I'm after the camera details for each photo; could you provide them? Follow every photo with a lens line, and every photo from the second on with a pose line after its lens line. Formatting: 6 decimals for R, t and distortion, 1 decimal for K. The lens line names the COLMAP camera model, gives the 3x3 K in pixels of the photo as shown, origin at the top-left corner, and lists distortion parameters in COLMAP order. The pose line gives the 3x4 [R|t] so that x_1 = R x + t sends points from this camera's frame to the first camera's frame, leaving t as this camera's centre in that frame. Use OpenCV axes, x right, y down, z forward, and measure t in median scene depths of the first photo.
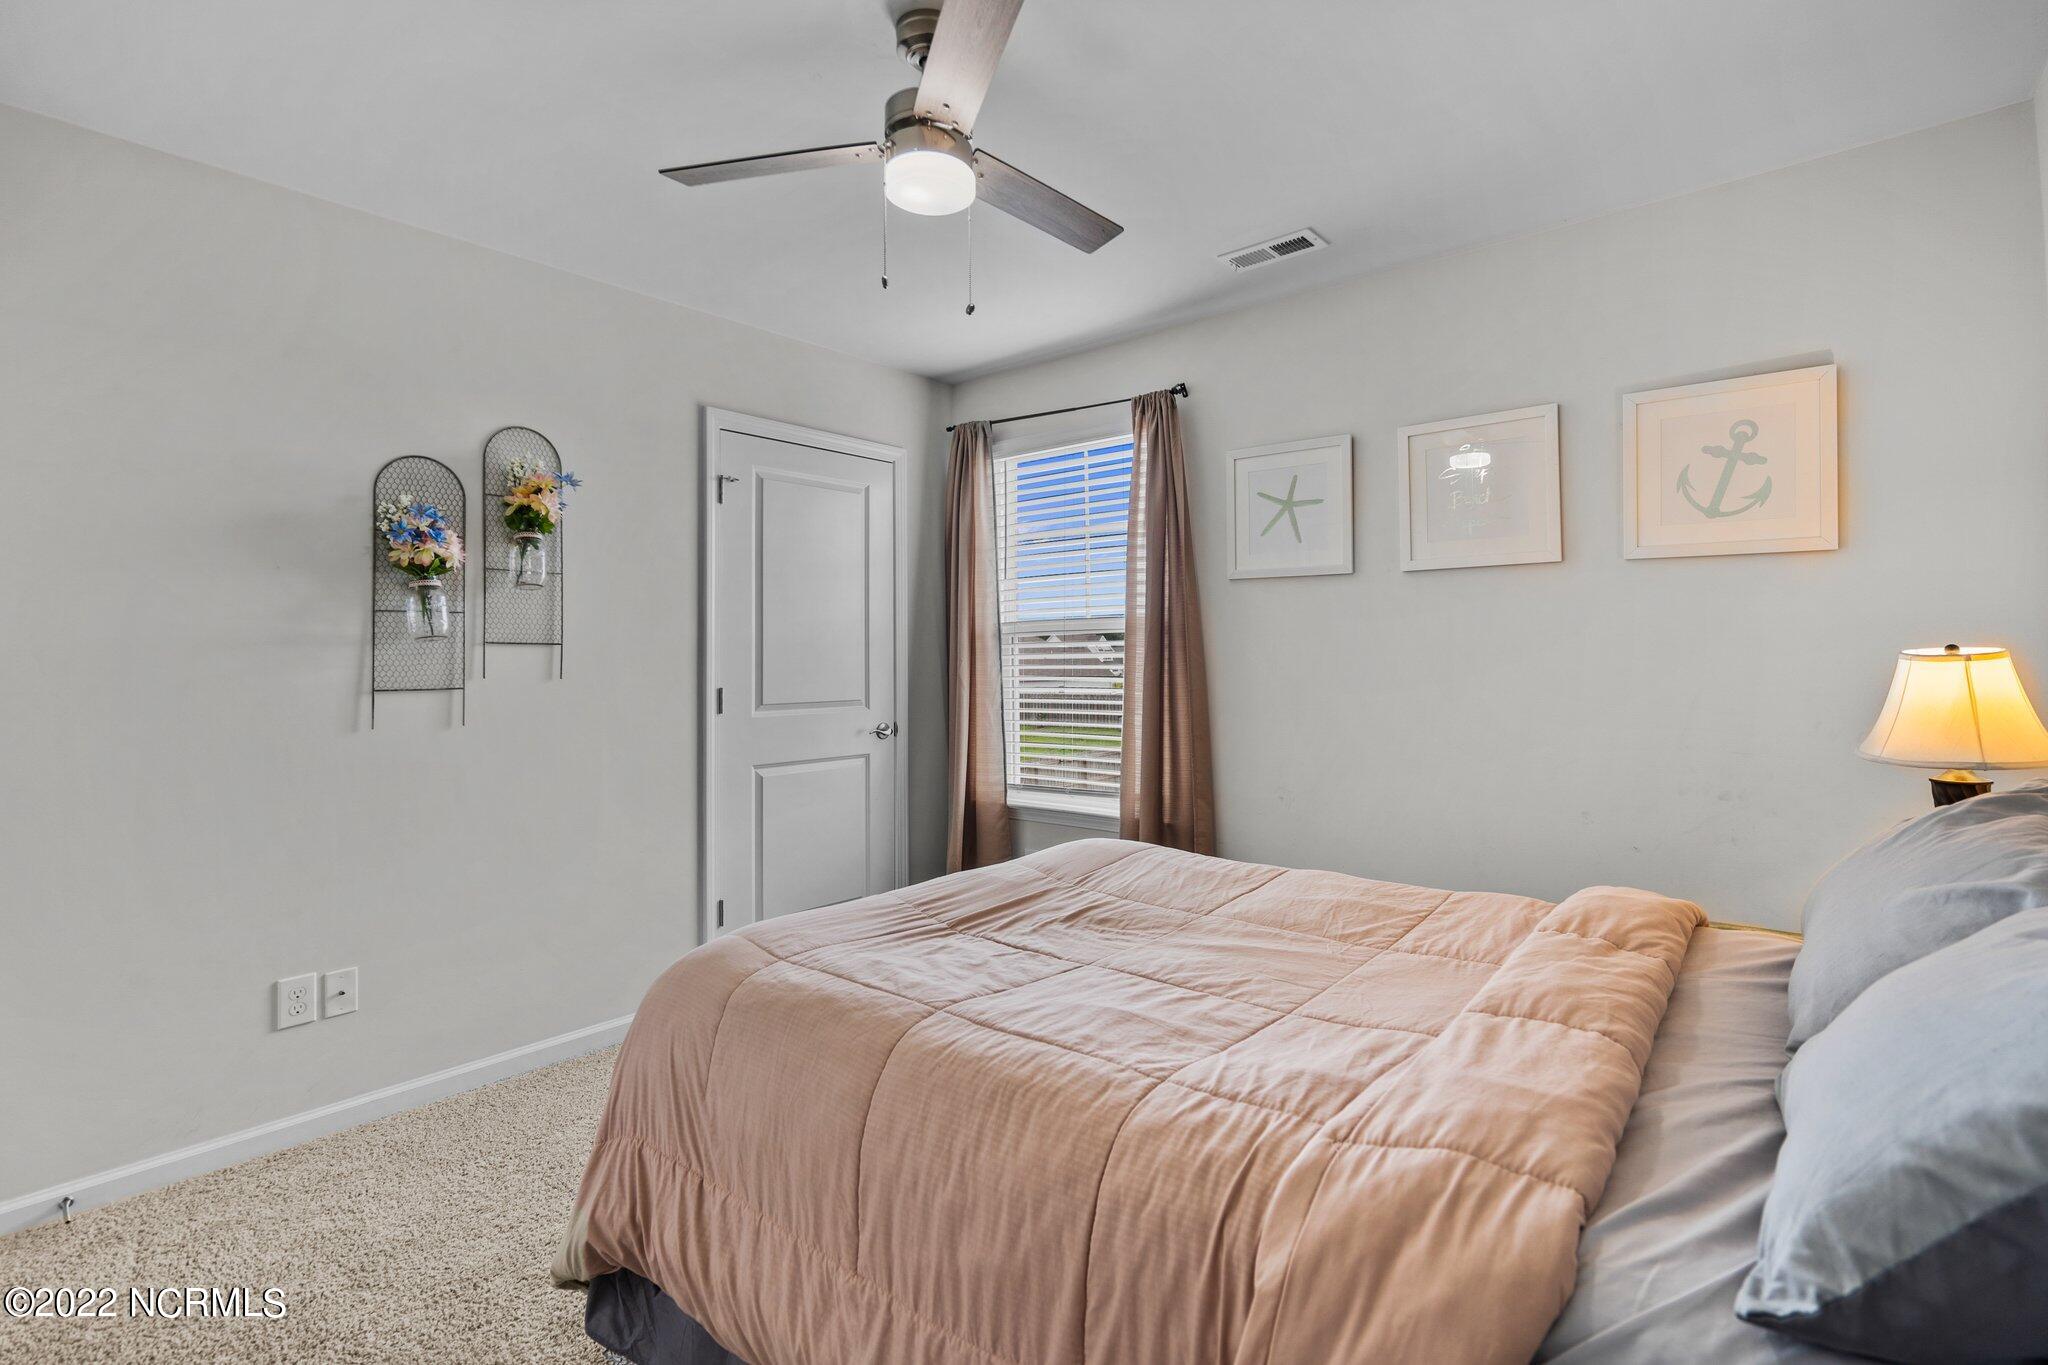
lens RADIAL K [[949.0, 0, 1027.4], [0, 949.0, 653.9], [0, 0, 1]] dist [-0.000468, -0.000069]
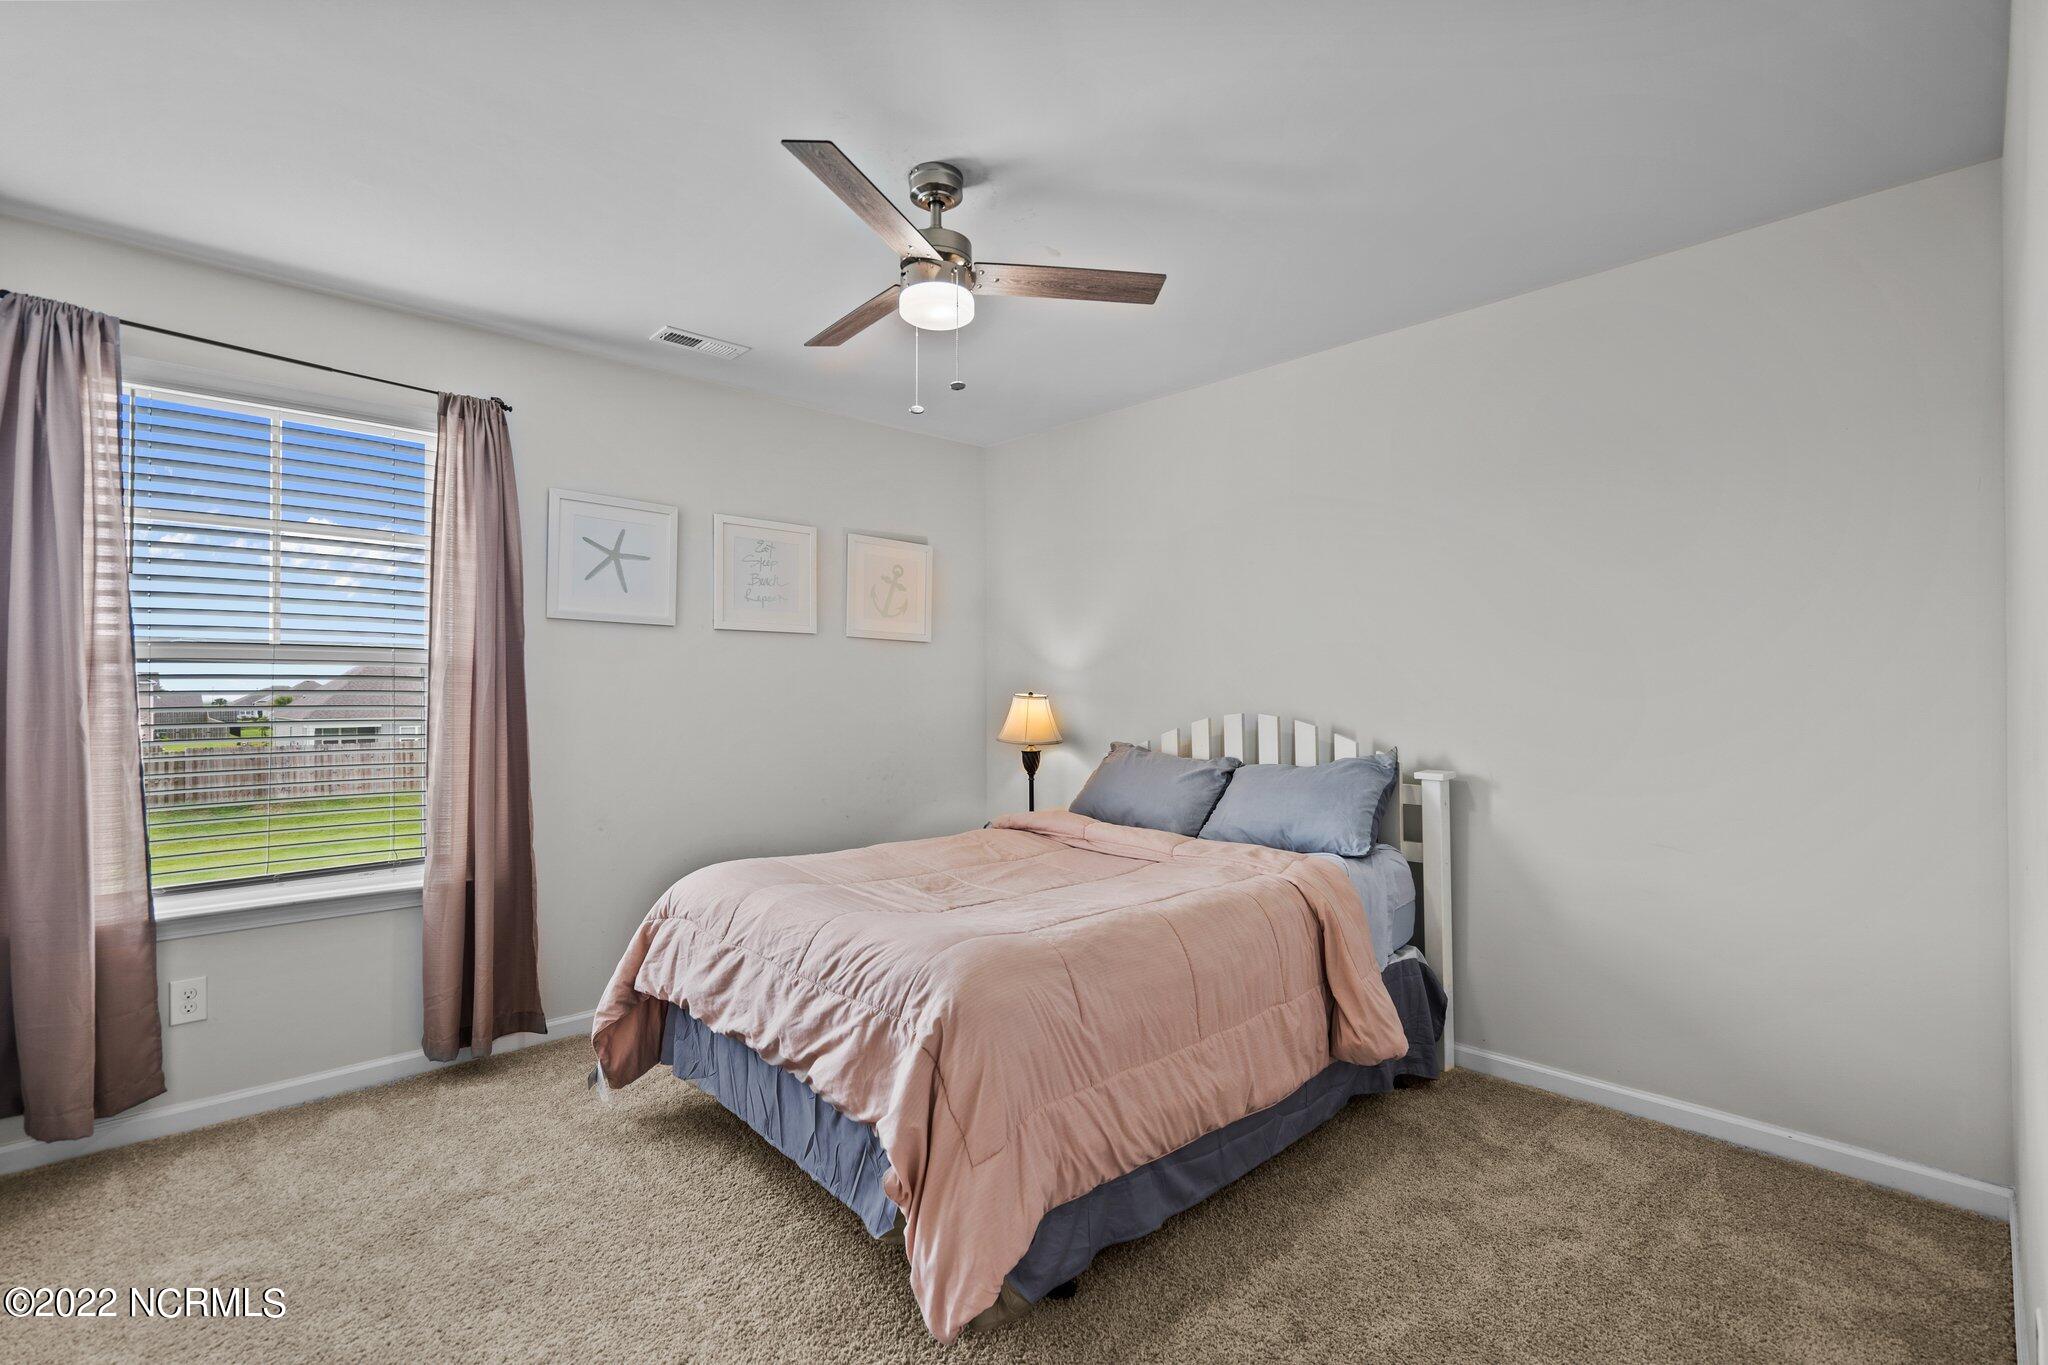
lens RADIAL K [[962.5, 0, 1024.0], [0, 962.5, 682.5], [0, 0, 1]] dist [0.000520, 0.000138]
pose [[0.116216, 0.020376, 0.993015, -0.790875], [-0.002644, 0.999792, -0.020205, 0.008545], [-0.993220, -0.000278, 0.116246, 0.432335]]
